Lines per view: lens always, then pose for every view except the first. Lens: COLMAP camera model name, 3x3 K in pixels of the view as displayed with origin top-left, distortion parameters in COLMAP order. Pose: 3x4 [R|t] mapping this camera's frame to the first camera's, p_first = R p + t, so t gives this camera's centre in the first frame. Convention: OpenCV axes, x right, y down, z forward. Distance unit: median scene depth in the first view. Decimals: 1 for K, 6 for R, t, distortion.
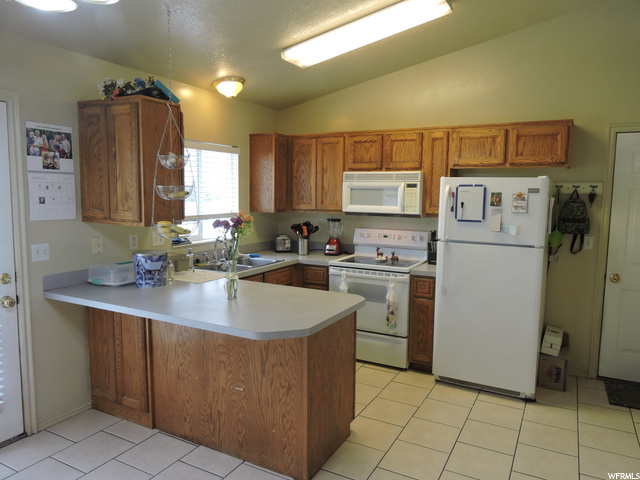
lens RADIAL K [[459.1, 0, 318.6], [0, 459.1, 242.2], [0, 0, 1]] dist [-0.005123, -0.000647]
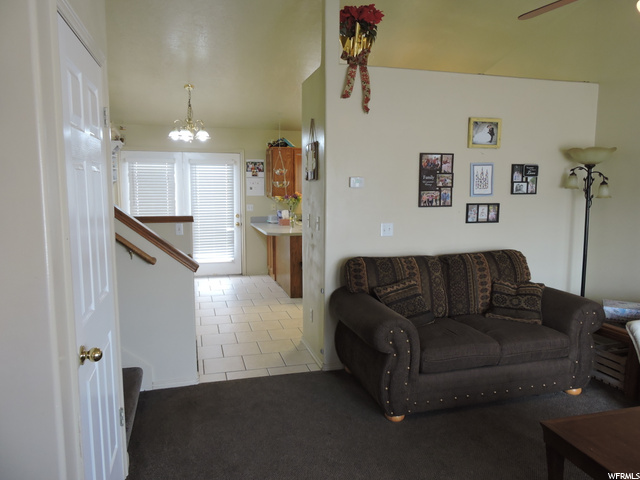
lens RADIAL K [[459.1, 0, 314.0], [0, 459.1, 242.0], [0, 0, 1]] dist [-0.005123, -0.000647]
pose [[0.684213, 0.087125, -0.724059, 1.595103], [-0.075382, 0.995969, 0.048610, 0.062231], [0.725376, 0.021321, 0.688023, -0.561403]]
